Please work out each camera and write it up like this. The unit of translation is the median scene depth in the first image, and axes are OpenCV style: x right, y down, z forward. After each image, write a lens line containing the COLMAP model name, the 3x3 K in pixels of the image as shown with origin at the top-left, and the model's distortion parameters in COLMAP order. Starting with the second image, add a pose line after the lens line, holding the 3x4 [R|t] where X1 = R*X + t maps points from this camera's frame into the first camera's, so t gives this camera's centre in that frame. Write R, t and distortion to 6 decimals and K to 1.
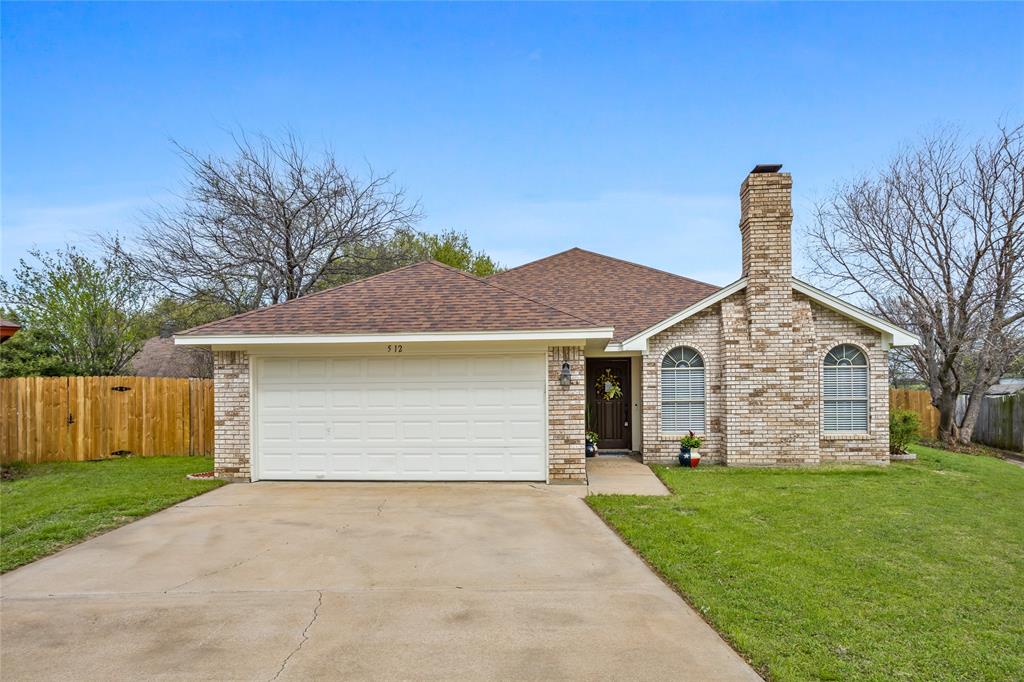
lens RADIAL K [[715.3, 0, 503.8], [0, 715.3, 398.1], [0, 0, 1]] dist [-0.017495, 0.020777]
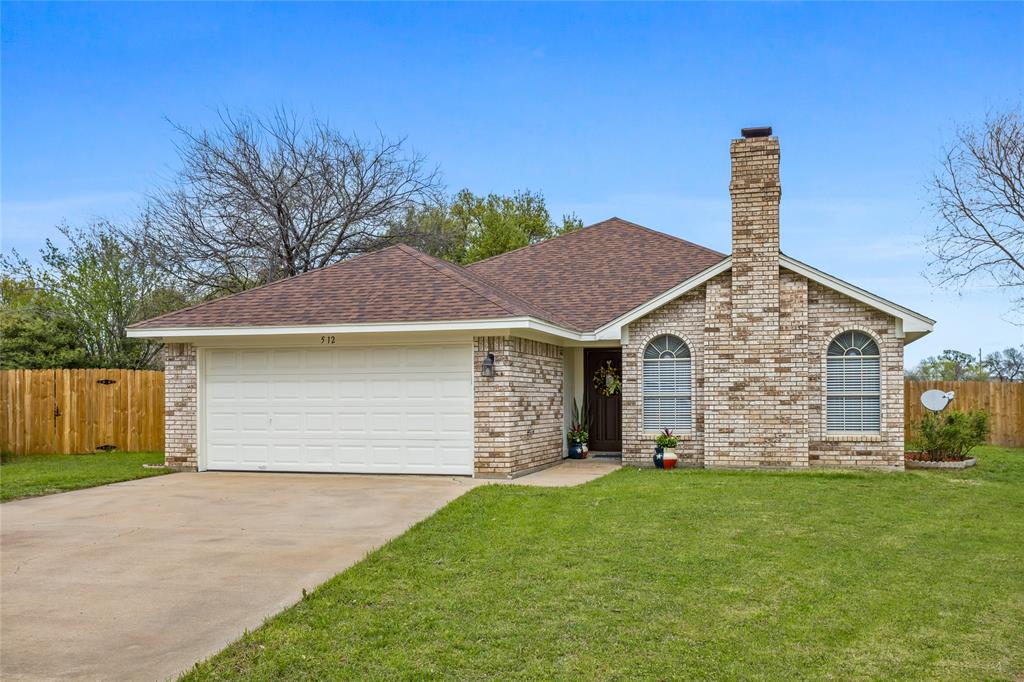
lens RADIAL K [[992.6, 0, 500.6], [0, 992.6, 410.3], [0, 0, 1]] dist [0.005376, 0.000000]
pose [[0.980491, 0.007742, -0.196411, 0.307799], [-0.006632, 0.999958, 0.006309, 0.016327], [0.196452, -0.004884, 0.980501, -0.269832]]
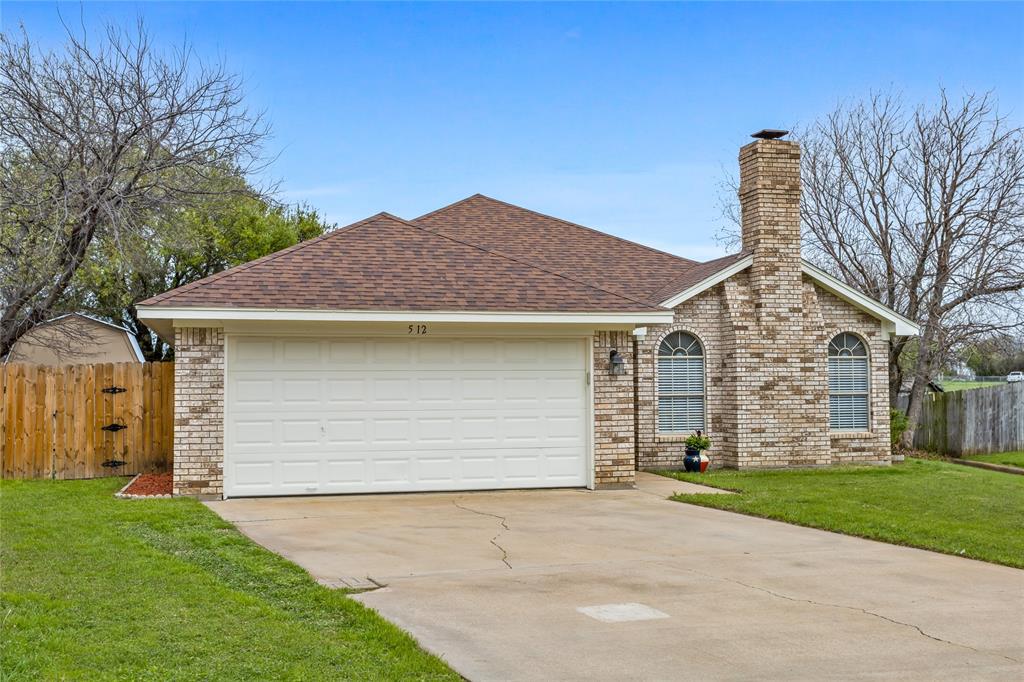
lens RADIAL K [[1177.0, 0, 511.8], [0, 1177.0, 336.7], [0, 0, 1]] dist [0.016587, 0.000000]
pose [[0.940852, 0.017886, 0.338345, -0.436887], [0.000592, 0.998517, -0.054432, 0.011124], [-0.338817, 0.051413, 0.939447, -0.264190]]
